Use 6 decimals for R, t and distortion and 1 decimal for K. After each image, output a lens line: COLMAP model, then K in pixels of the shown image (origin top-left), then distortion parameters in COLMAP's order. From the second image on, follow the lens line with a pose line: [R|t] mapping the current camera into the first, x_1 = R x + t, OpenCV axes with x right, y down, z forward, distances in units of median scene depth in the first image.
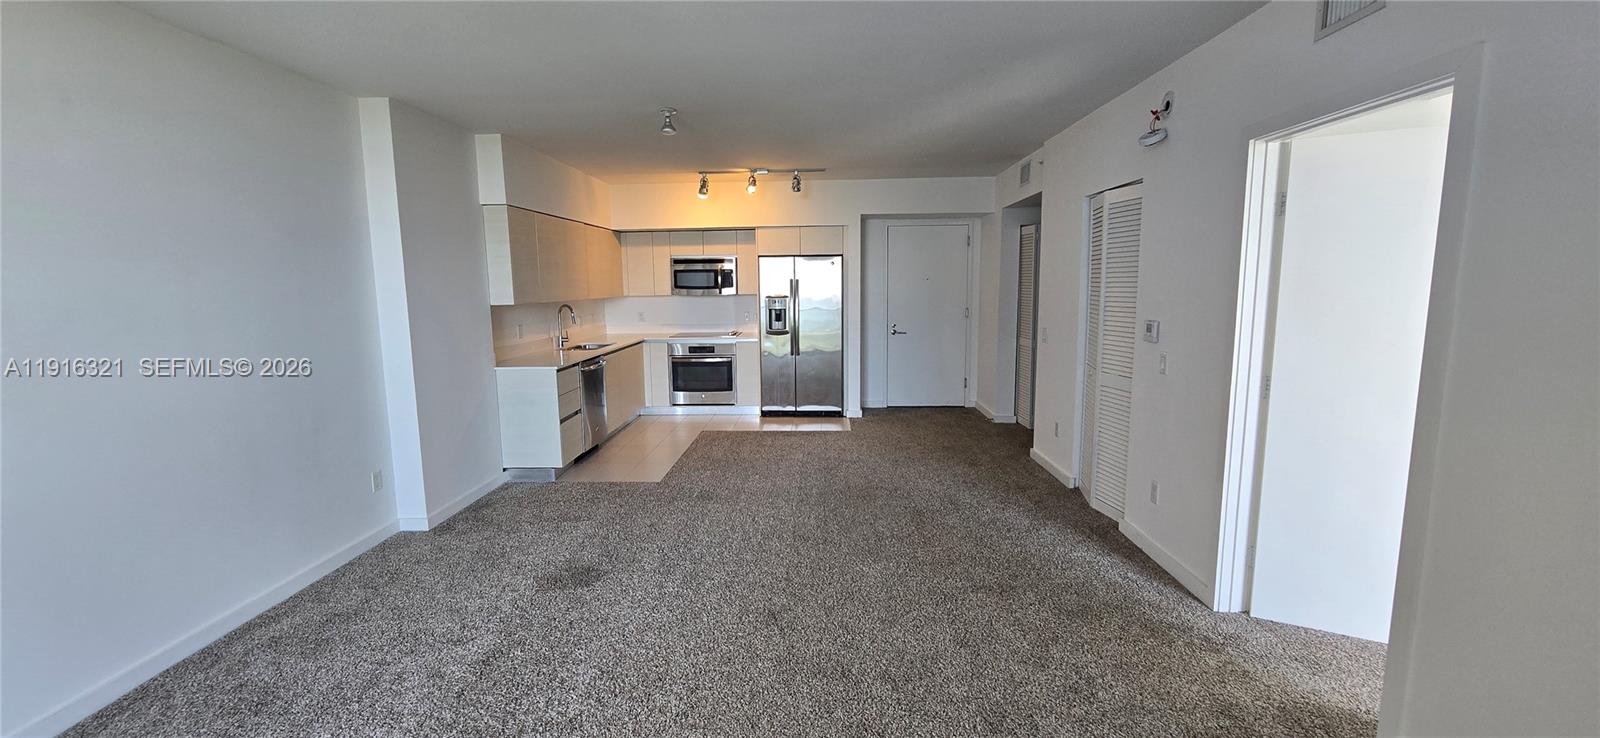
lens RADIAL K [[658.4, 0, 792.0], [0, 658.4, 368.5], [0, 0, 1]] dist [-0.007140, 0.002472]
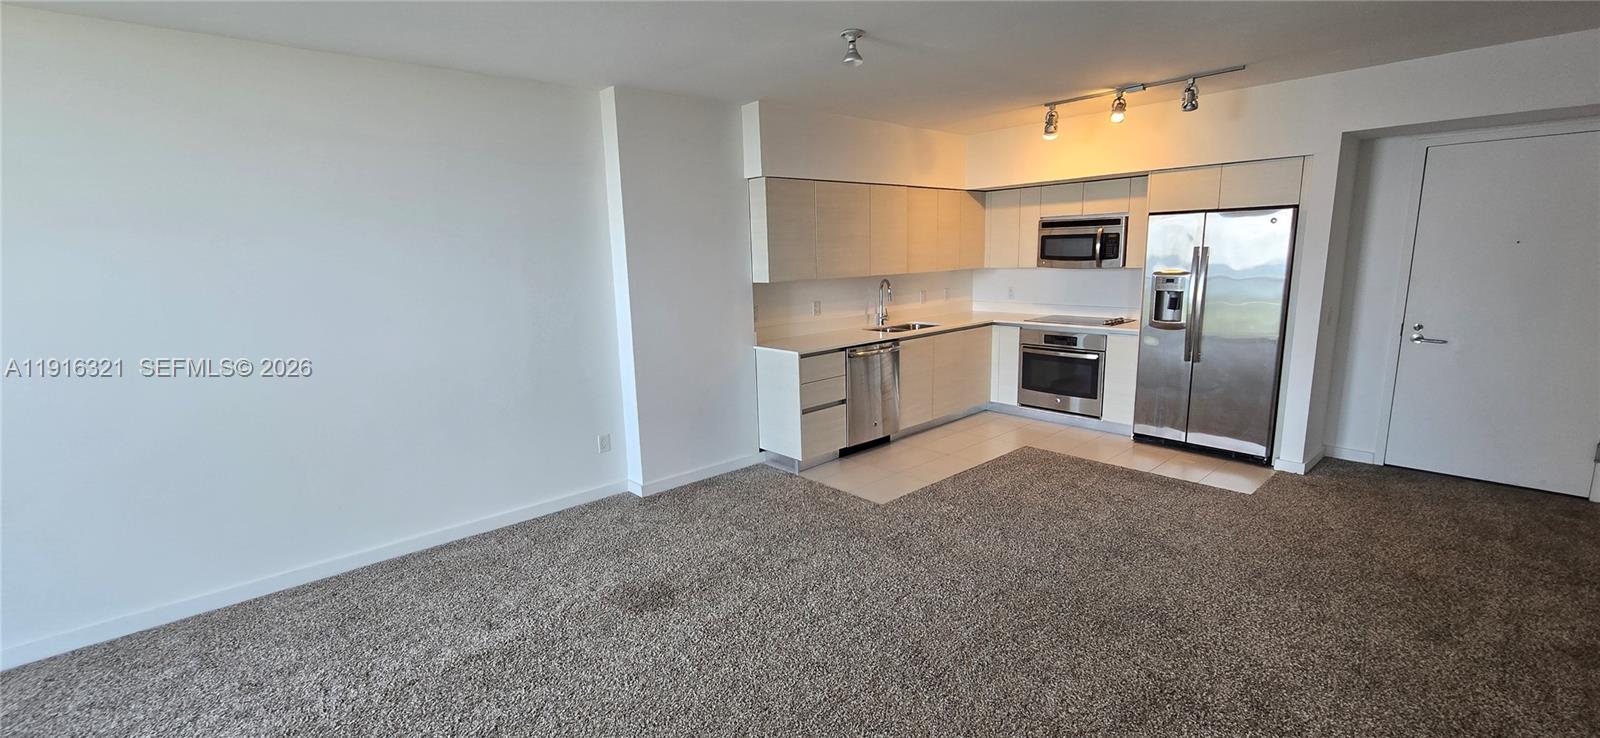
lens RADIAL K [[658.4, 0, 790.5], [0, 658.4, 373.5], [0, 0, 1]] dist [-0.007140, 0.002472]
pose [[0.698298, 0.125729, -0.704678, 0.197654], [-0.075538, 0.991900, 0.102121, -0.046518], [0.711810, -0.018080, 0.702139, 0.245267]]
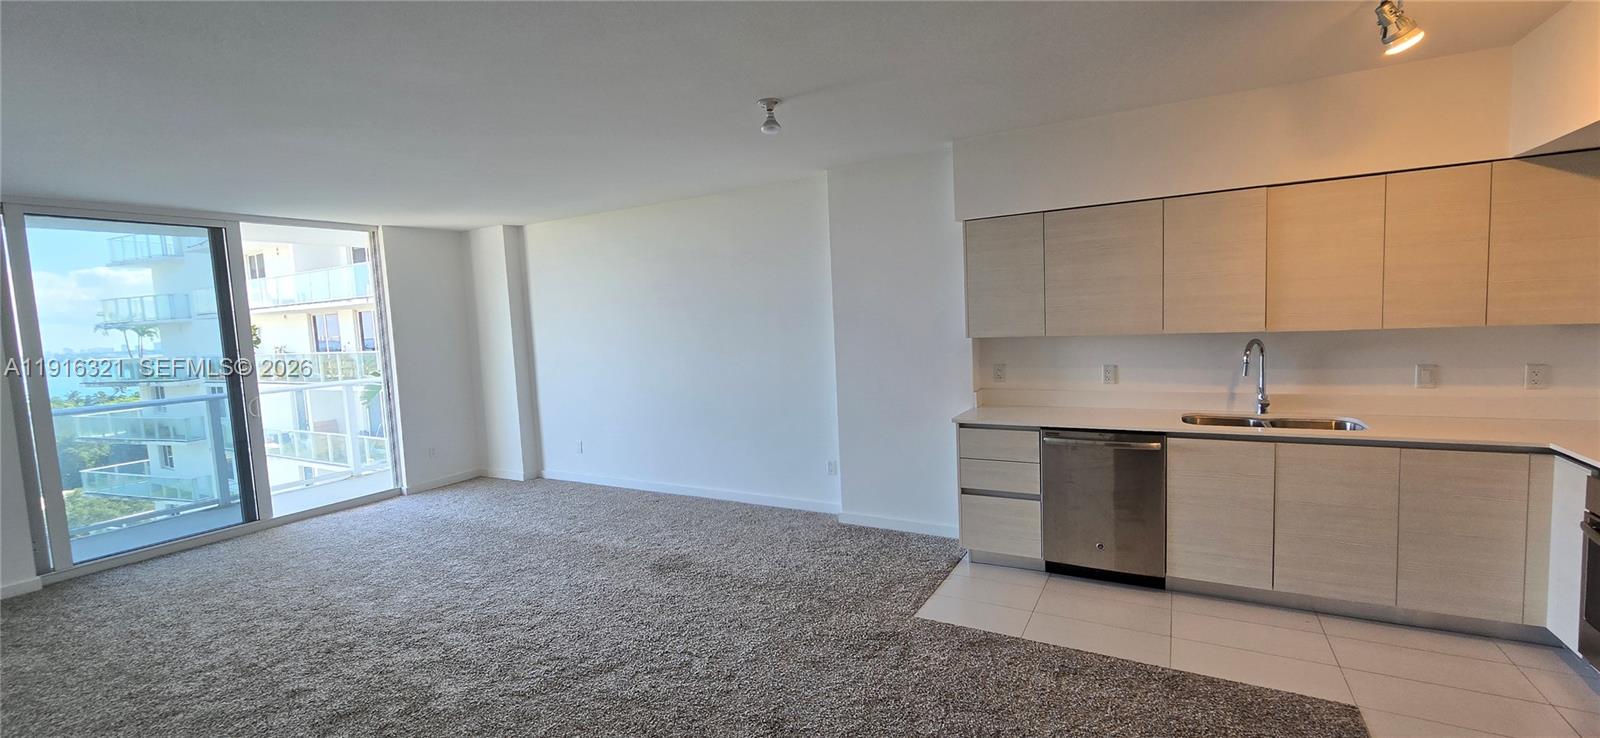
lens RADIAL K [[658.4, 0, 785.5], [0, 658.4, 366.9], [0, 0, 1]] dist [-0.007140, 0.002472]
pose [[-0.469397, 0.107258, -0.876449, 0.296811], [-0.060733, 0.986322, 0.153231, -0.122379], [0.880896, 0.125156, -0.456462, 0.823287]]
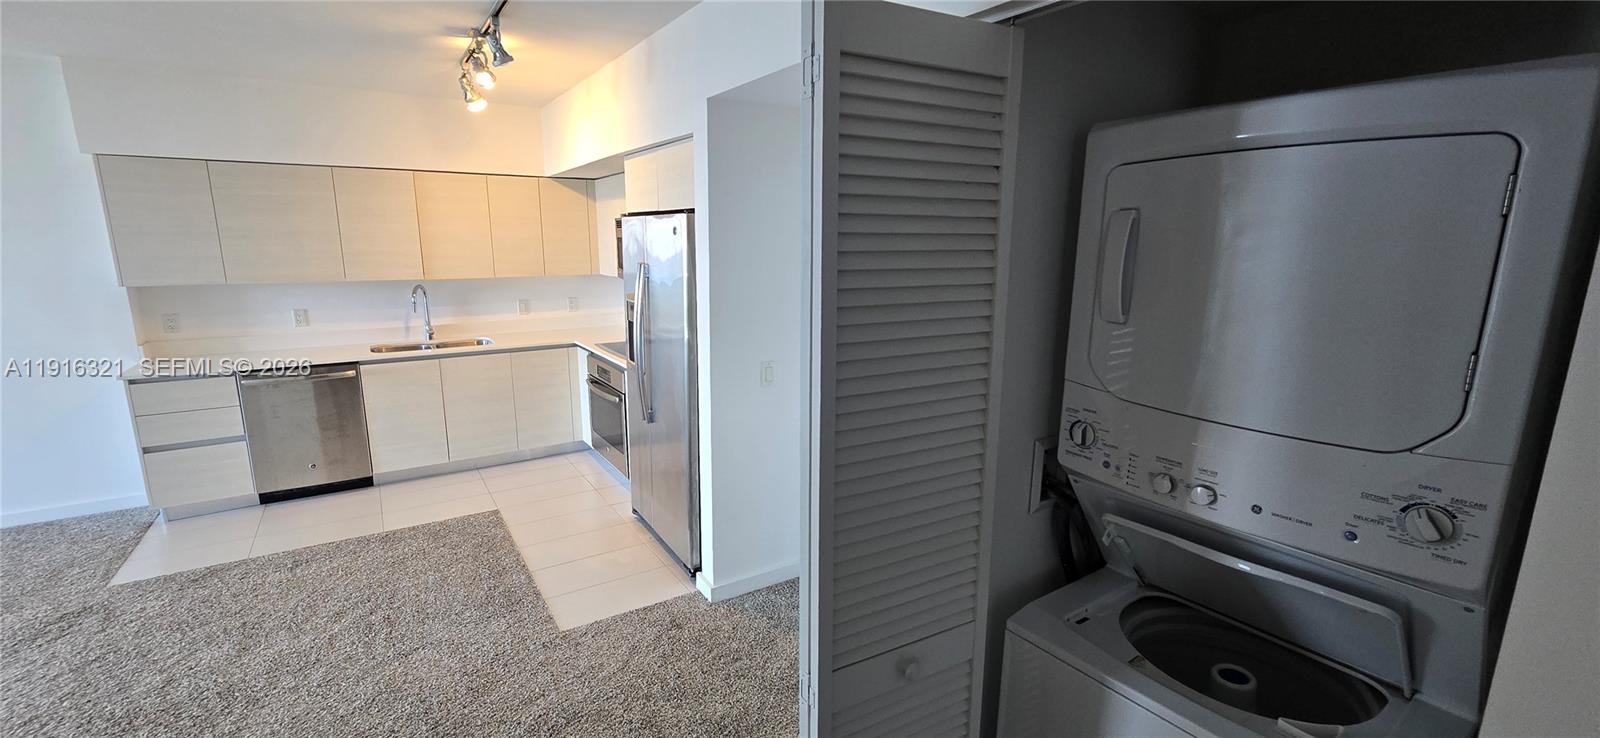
lens RADIAL K [[658.4, 0, 800.1], [0, 658.4, 370.4], [0, 0, 1]] dist [-0.007140, 0.002472]
pose [[0.589010, 0.178425, -0.788183, 0.459243], [-0.119581, 0.983828, 0.133351, -0.138202], [0.799229, 0.015707, 0.600821, 0.817501]]
